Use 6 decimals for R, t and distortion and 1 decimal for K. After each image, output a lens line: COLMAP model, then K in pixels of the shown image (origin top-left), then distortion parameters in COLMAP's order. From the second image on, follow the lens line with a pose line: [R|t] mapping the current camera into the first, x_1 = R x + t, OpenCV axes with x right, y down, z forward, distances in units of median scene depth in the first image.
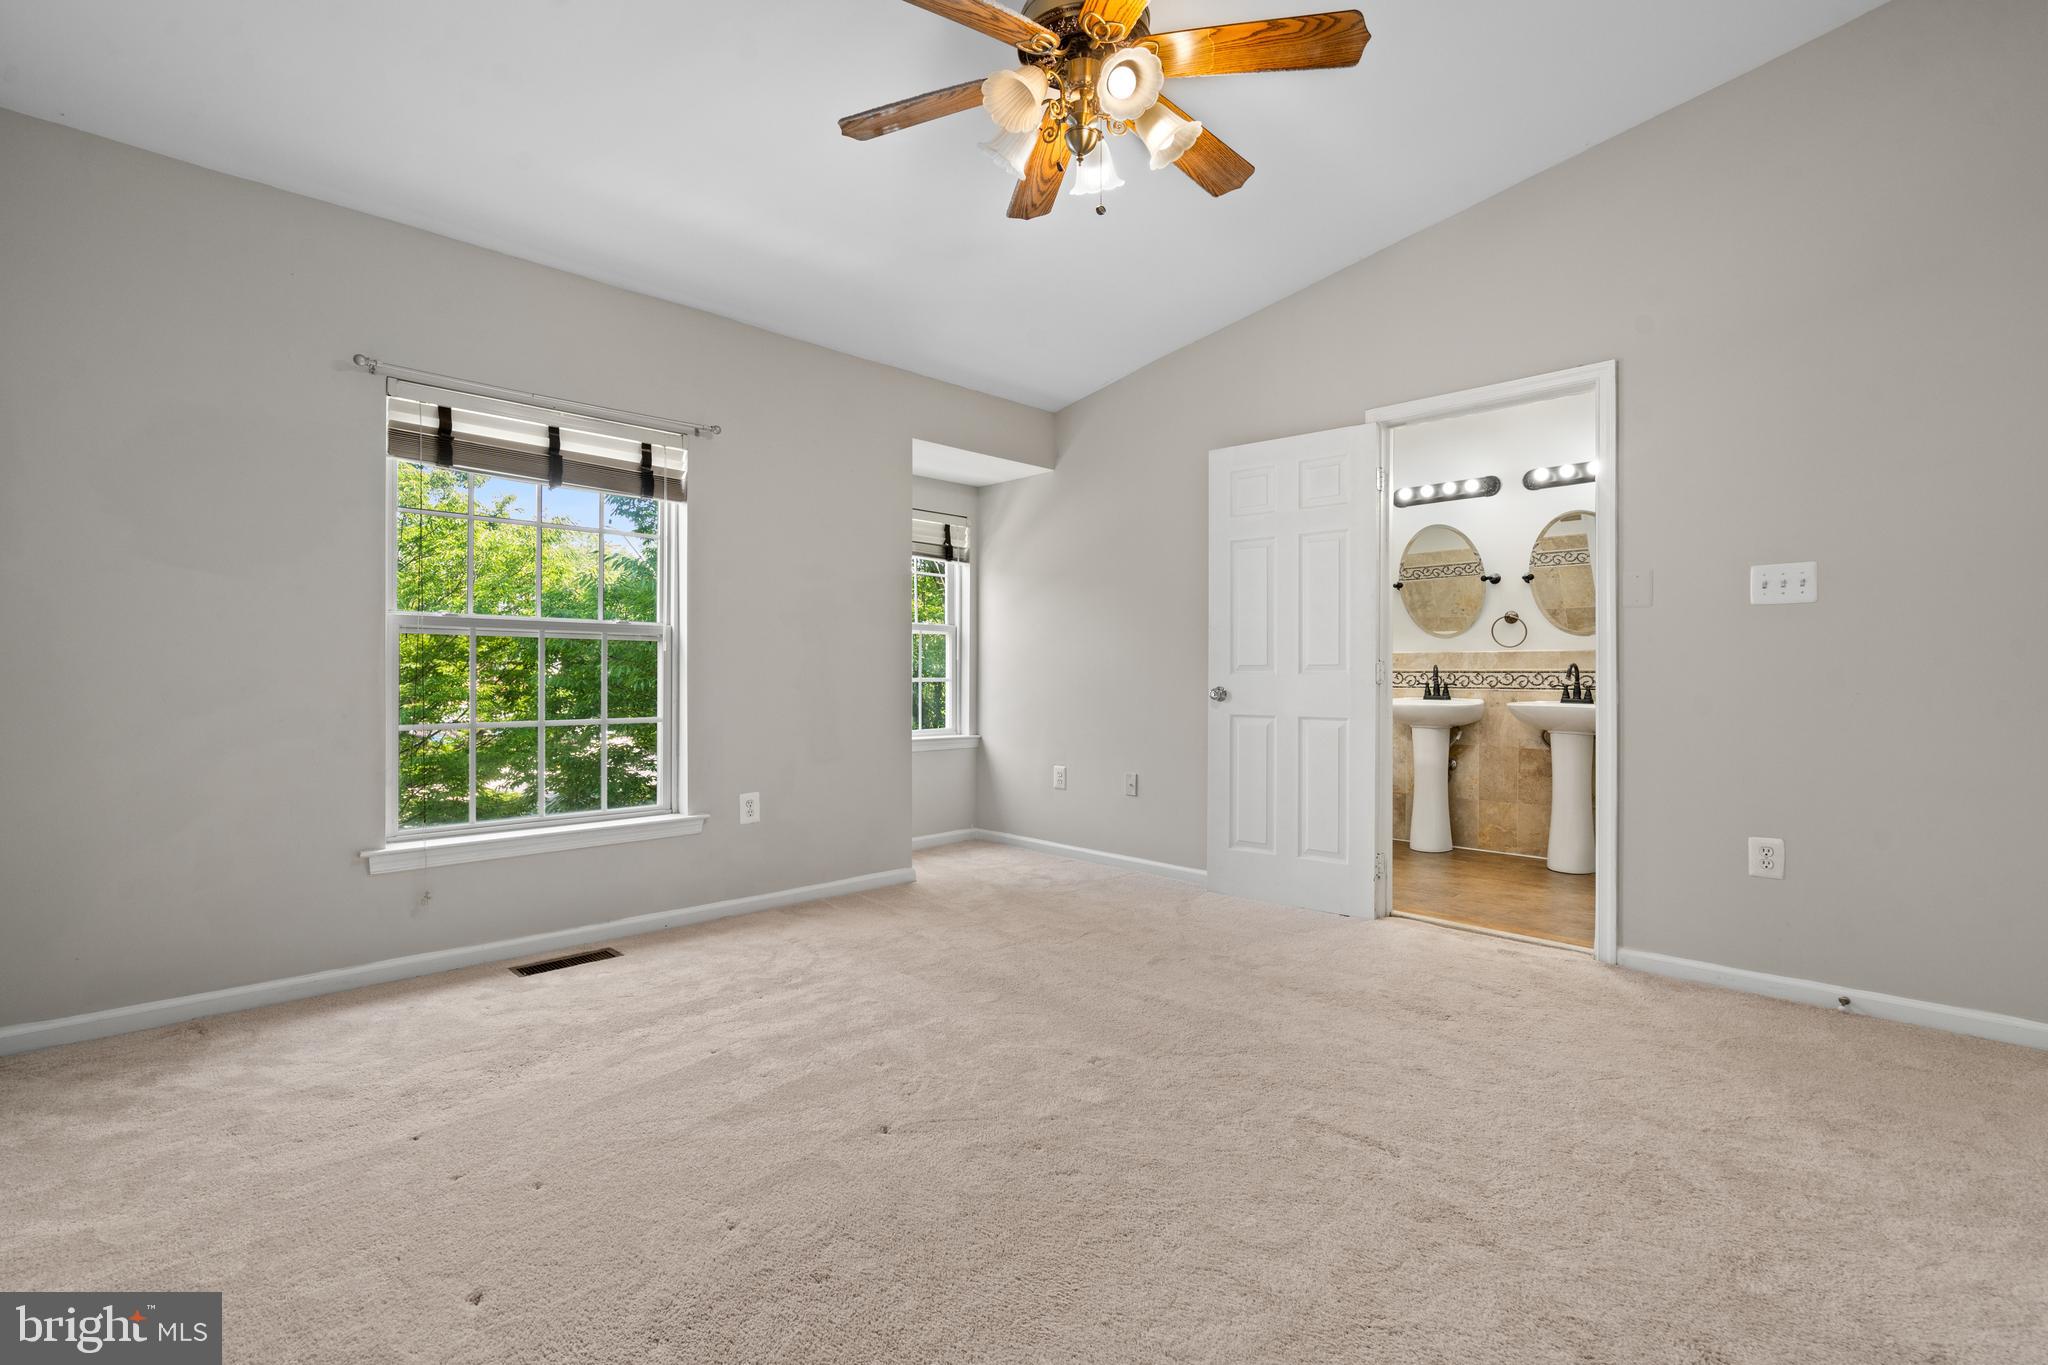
lens RADIAL K [[927.3, 0, 1034.0], [0, 927.3, 669.6], [0, 0, 1]] dist [-0.008688, 0.000376]
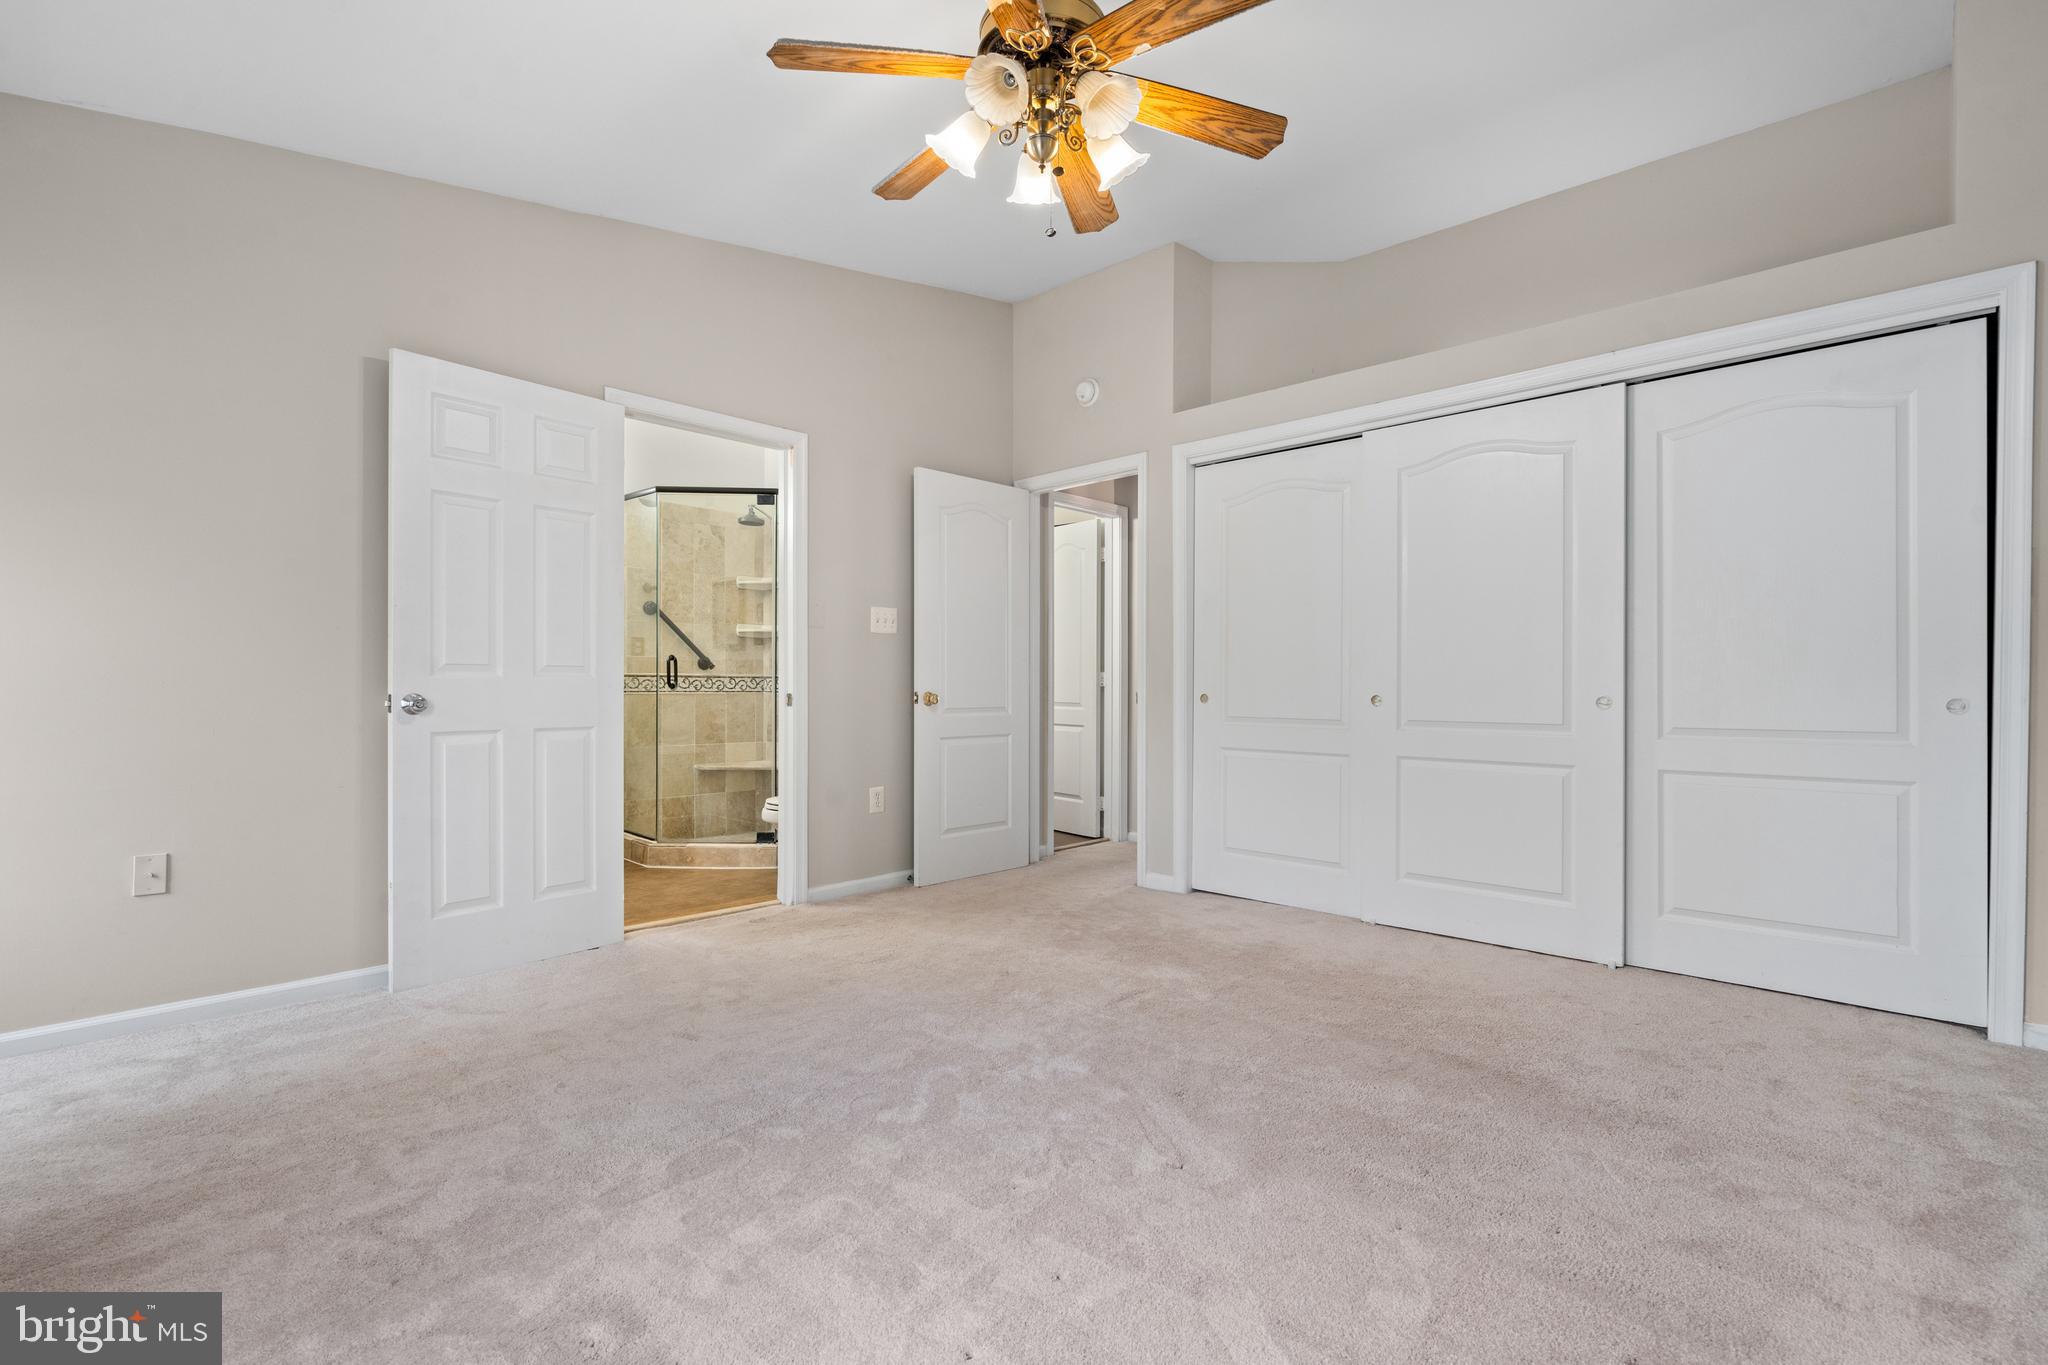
lens RADIAL K [[927.3, 0, 1038.1], [0, 927.3, 684.0], [0, 0, 1]] dist [-0.008688, 0.000376]
pose [[-0.051925, -0.004658, 0.998640, -0.611926], [-0.013496, 0.999901, 0.003963, 0.002456], [-0.998560, -0.013272, -0.051982, 0.667608]]
